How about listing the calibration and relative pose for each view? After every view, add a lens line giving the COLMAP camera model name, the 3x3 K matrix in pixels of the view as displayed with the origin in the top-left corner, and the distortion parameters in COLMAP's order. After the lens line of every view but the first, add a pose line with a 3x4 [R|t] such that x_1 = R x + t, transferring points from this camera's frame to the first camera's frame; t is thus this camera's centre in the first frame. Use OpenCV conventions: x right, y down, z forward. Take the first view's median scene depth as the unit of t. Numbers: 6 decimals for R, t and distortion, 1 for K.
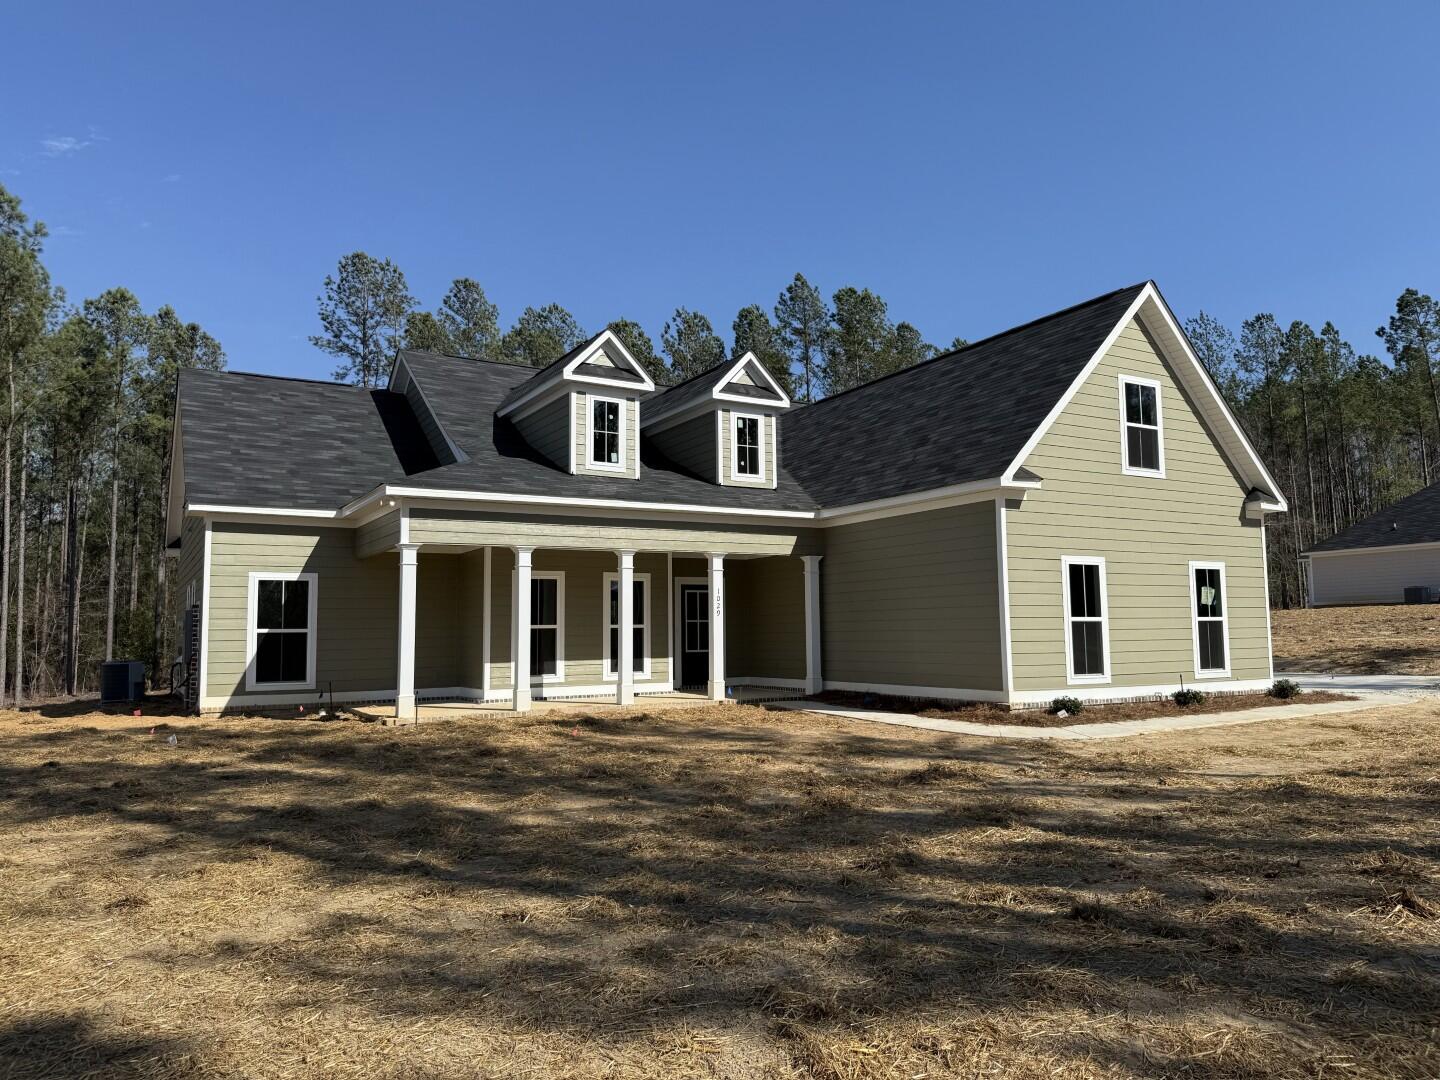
lens RADIAL K [[994.7, 0, 708.3], [0, 994.7, 528.2], [0, 0, 1]] dist [0.055502, -0.023961]
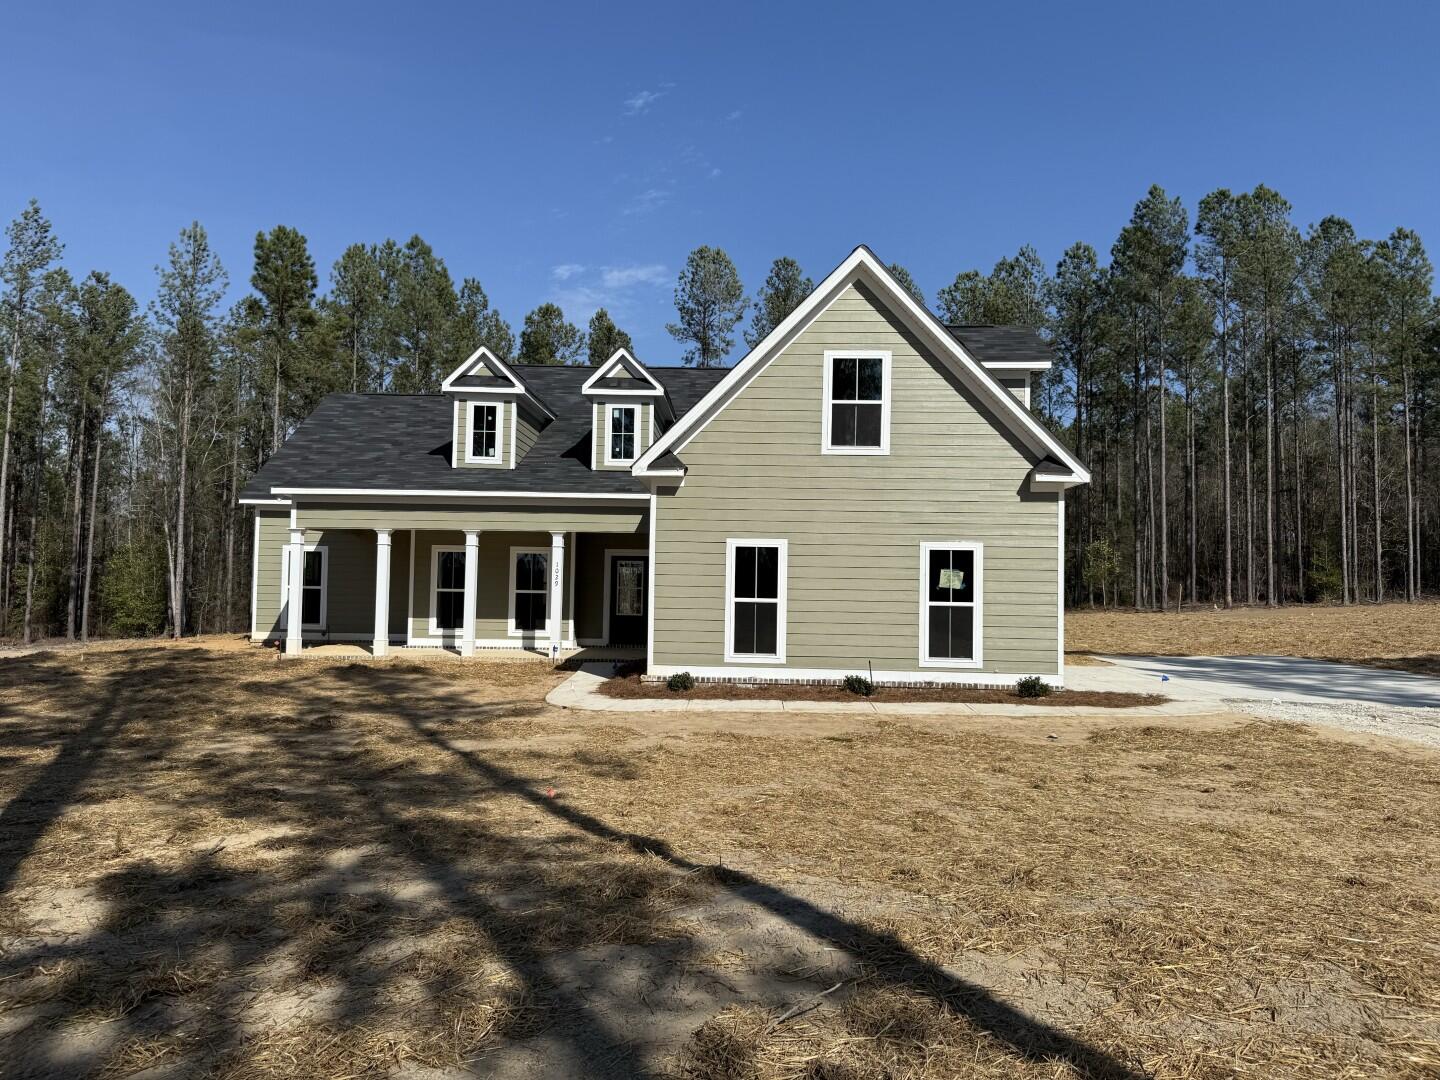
lens RADIAL K [[994.7, 0, 746.2], [0, 994.7, 540.4], [0, 0, 1]] dist [0.055502, -0.023961]
pose [[0.859795, 0.006077, -0.510603, 0.786584], [0.026425, 0.998060, 0.056375, -0.024556], [0.509955, -0.061963, 0.857966, 0.115543]]
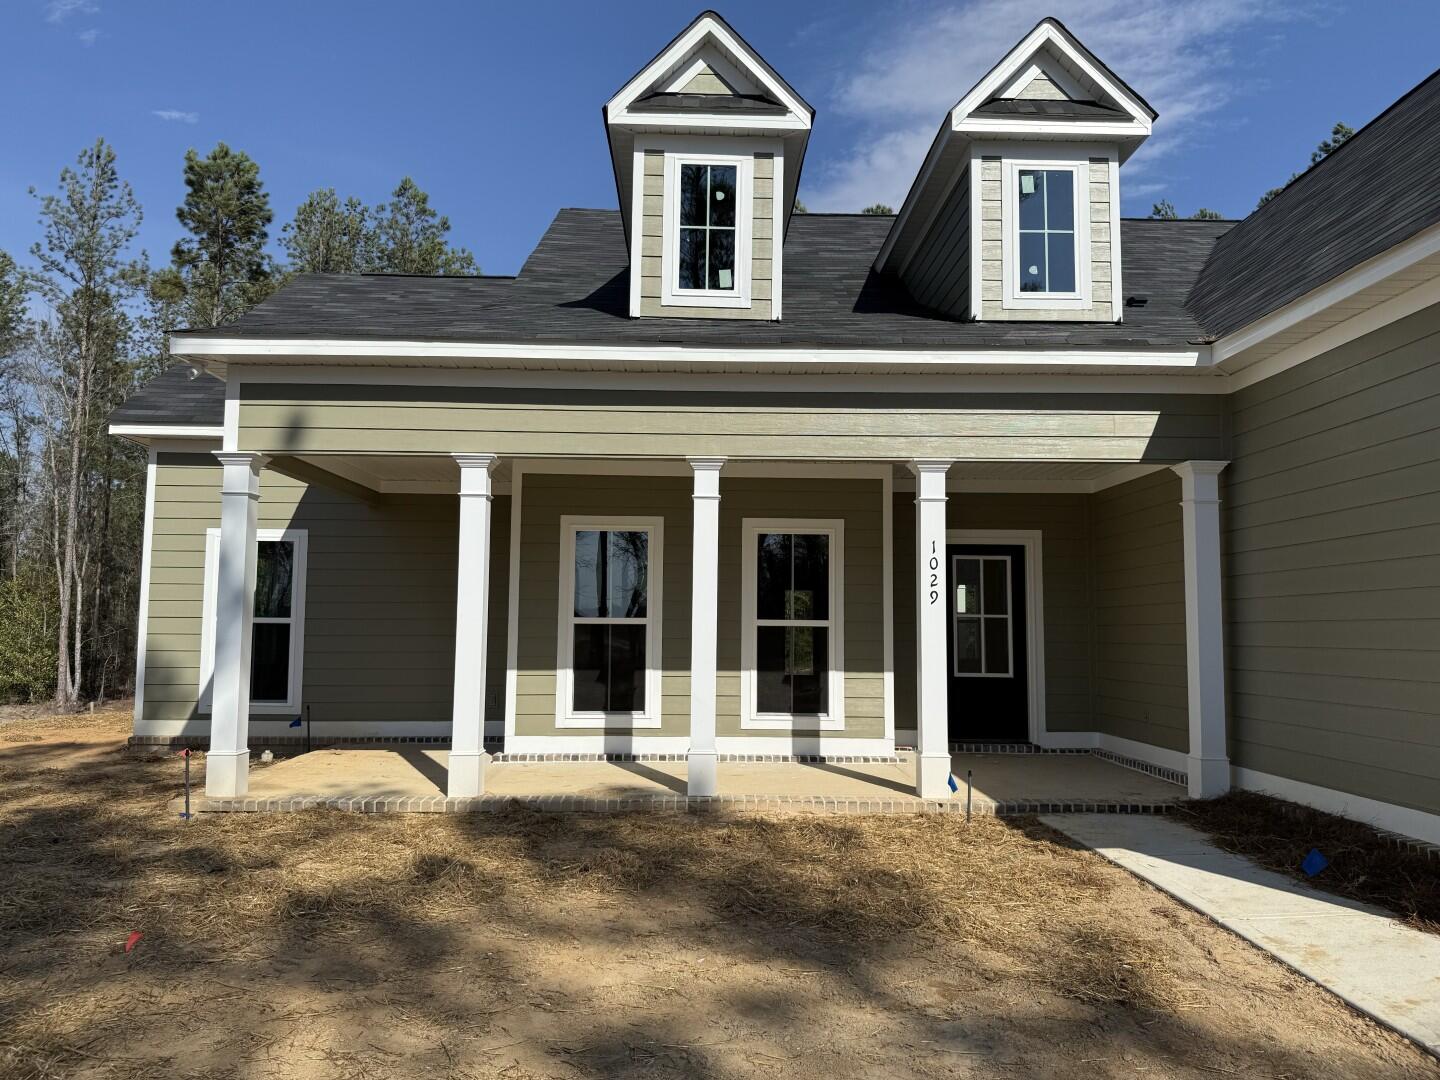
lens RADIAL K [[994.7, 0, 725.4], [0, 994.7, 546.8], [0, 0, 1]] dist [0.055502, -0.023961]
pose [[0.876638, -0.020878, -0.480698, 0.138822], [0.030553, 0.999457, 0.012310, 0.055022], [0.480180, -0.025478, 0.876800, 0.566054]]
